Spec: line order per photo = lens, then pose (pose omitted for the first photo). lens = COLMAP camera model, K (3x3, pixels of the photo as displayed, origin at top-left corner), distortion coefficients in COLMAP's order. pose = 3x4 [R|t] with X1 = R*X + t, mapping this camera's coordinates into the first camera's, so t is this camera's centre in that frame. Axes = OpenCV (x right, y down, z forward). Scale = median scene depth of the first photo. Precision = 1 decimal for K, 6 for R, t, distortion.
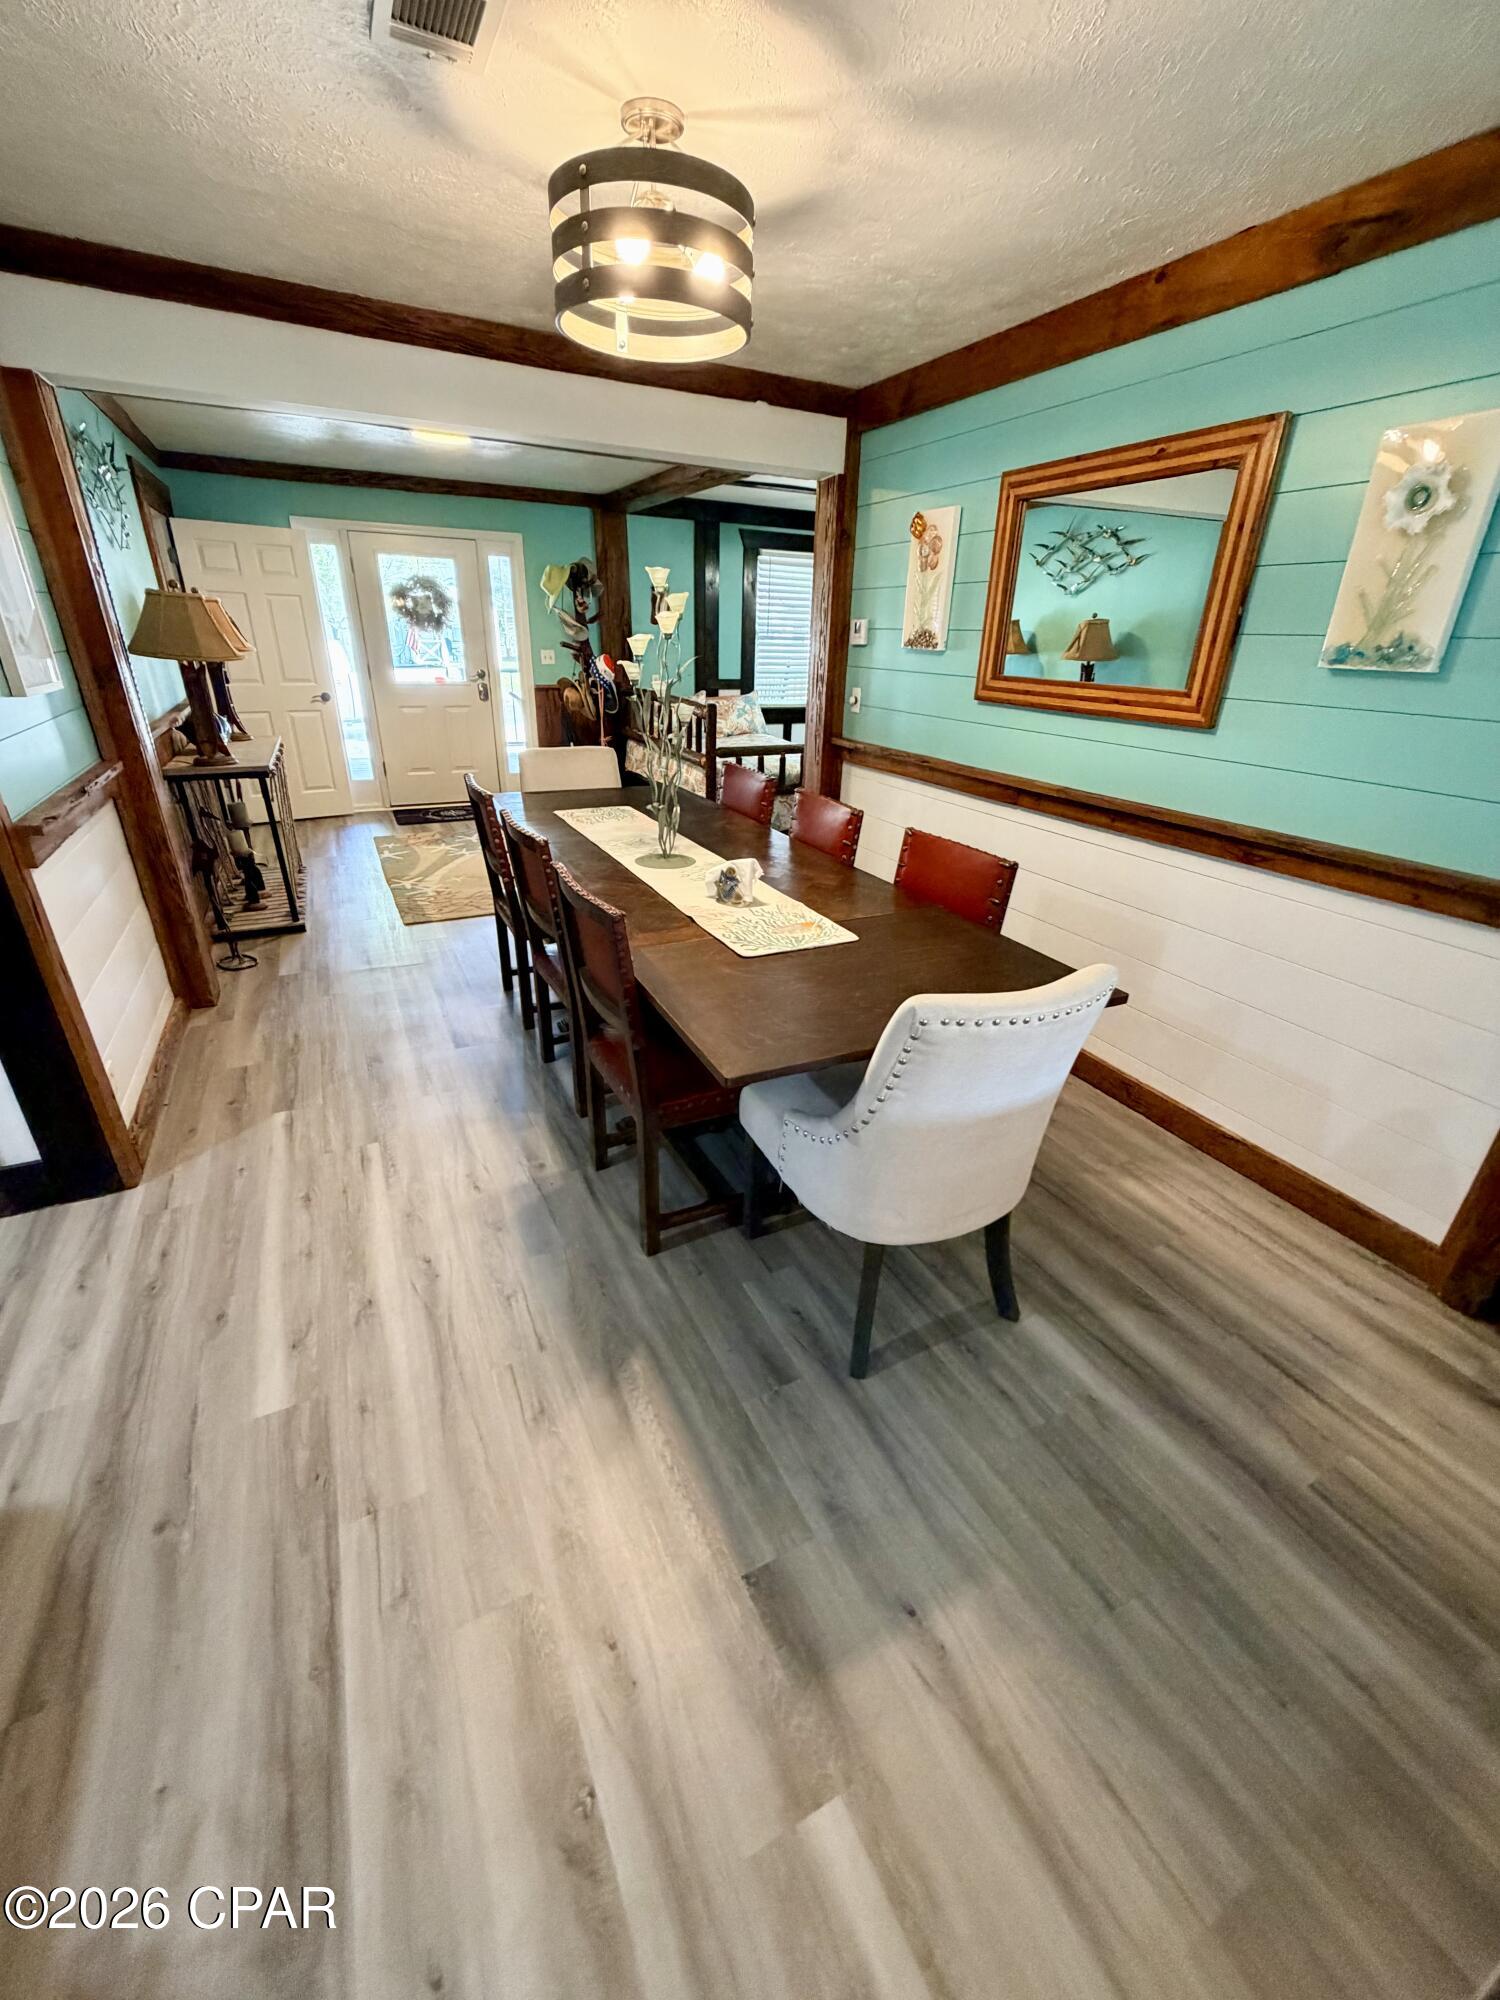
lens RADIAL K [[802.9, 0, 752.7], [0, 802.9, 992.5], [0, 0, 1]] dist [0.002153, 0.000034]
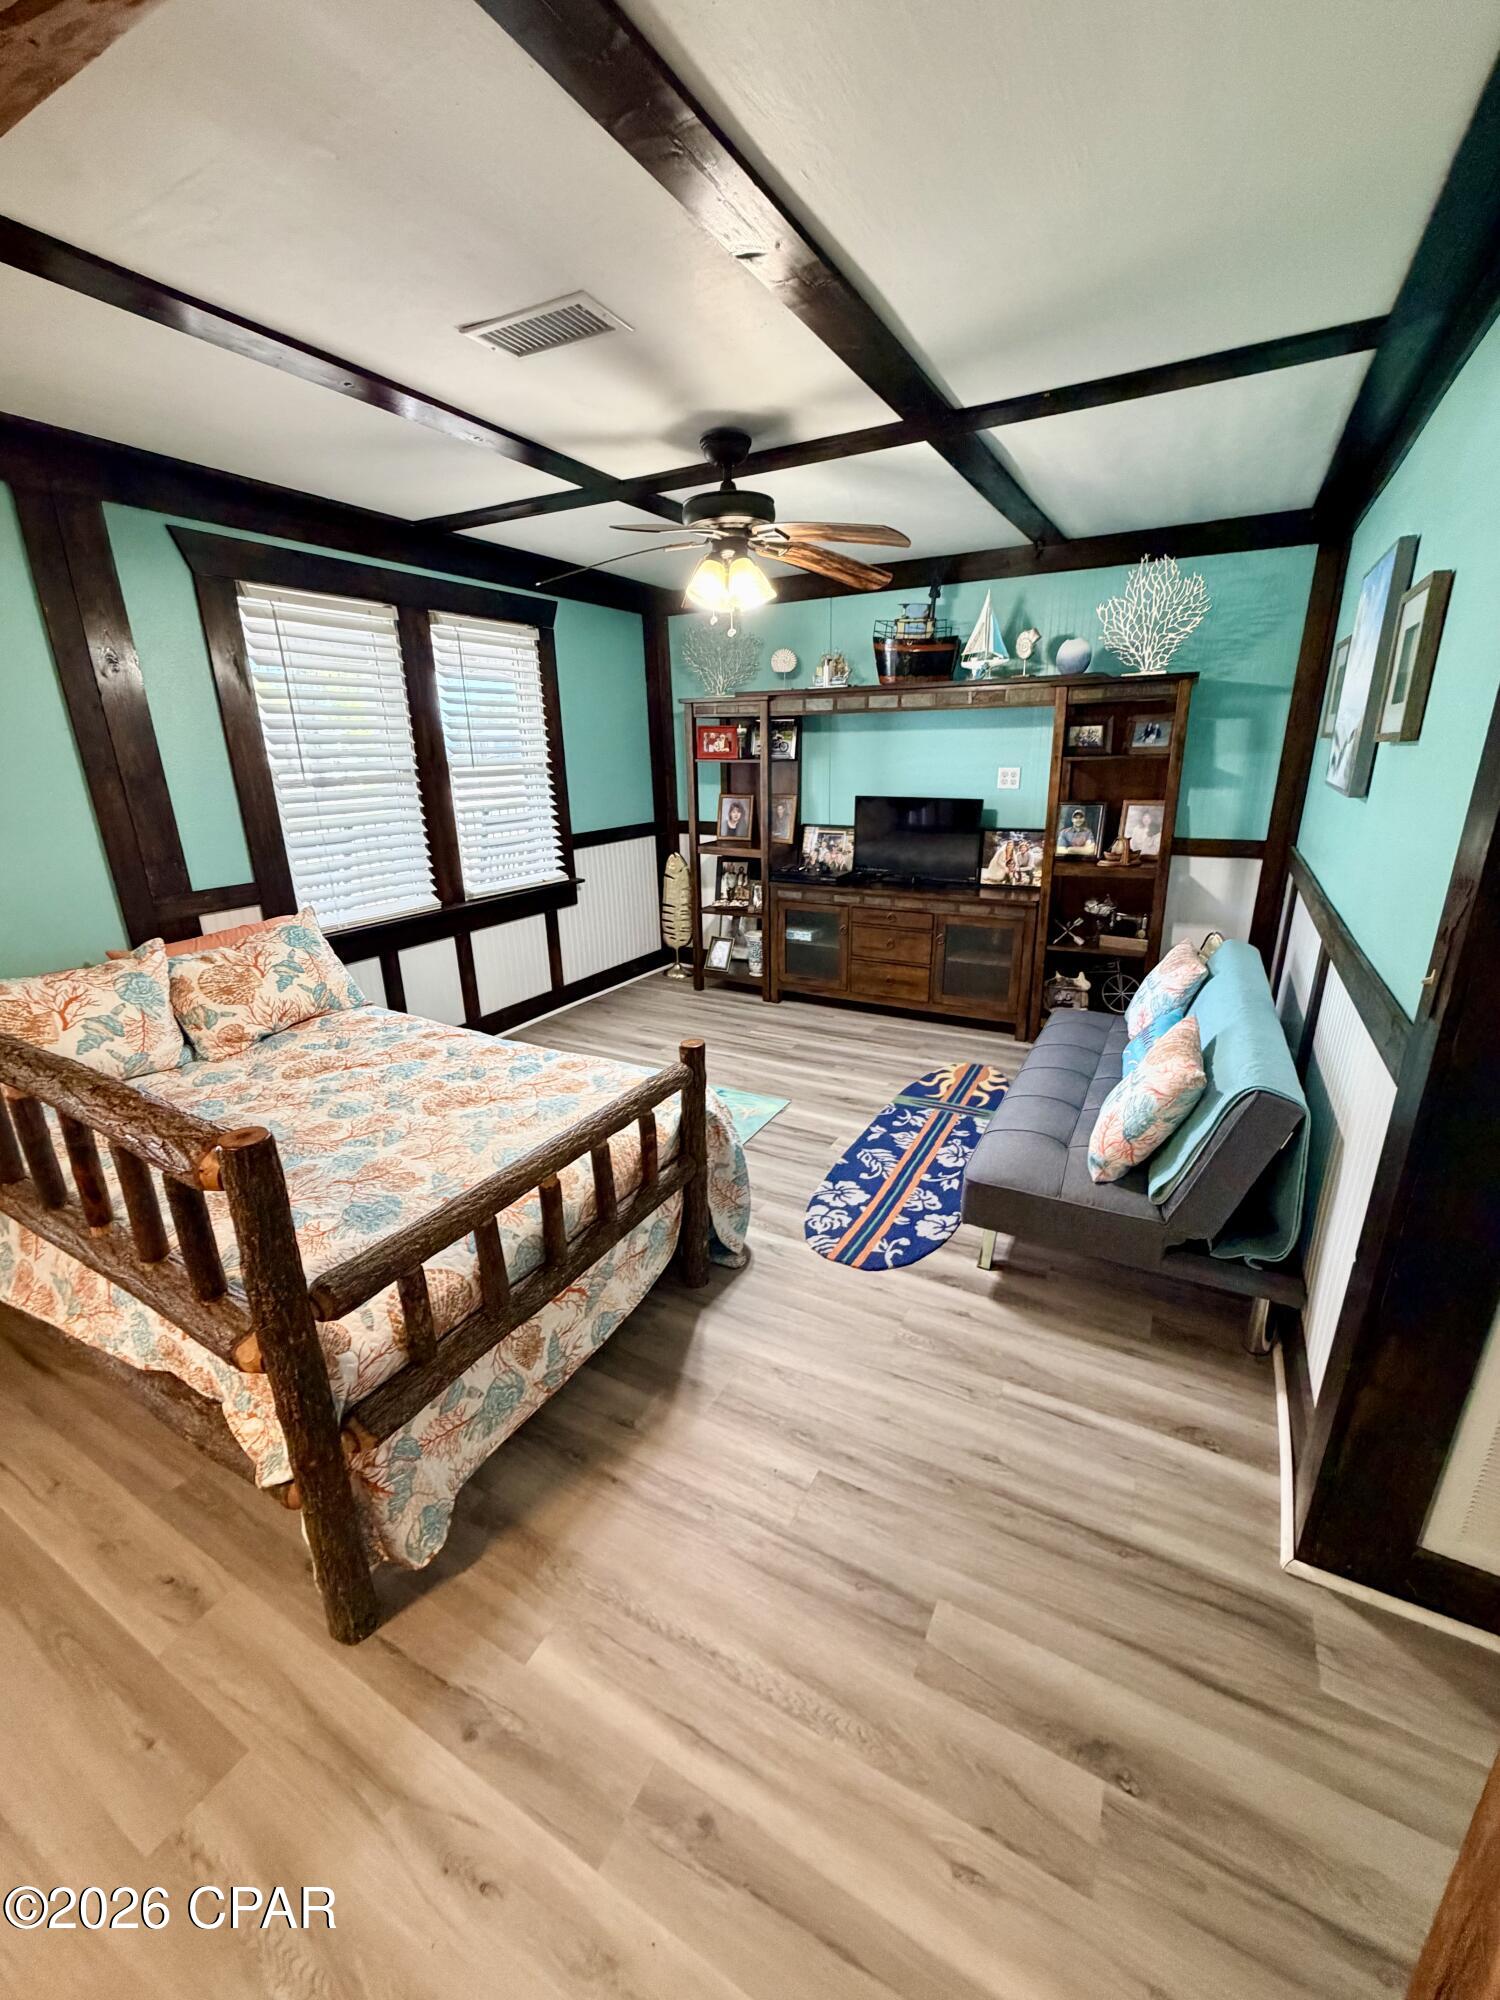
lens RADIAL K [[802.9, 0, 752.7], [0, 802.9, 992.5], [0, 0, 1]] dist [0.002153, 0.000034]
pose [[0.829223, -0.211195, 0.517480, -0.029081], [0.270204, 0.961956, -0.040386, -0.249517], [-0.489263, 0.173314, 0.854742, 0.526320]]
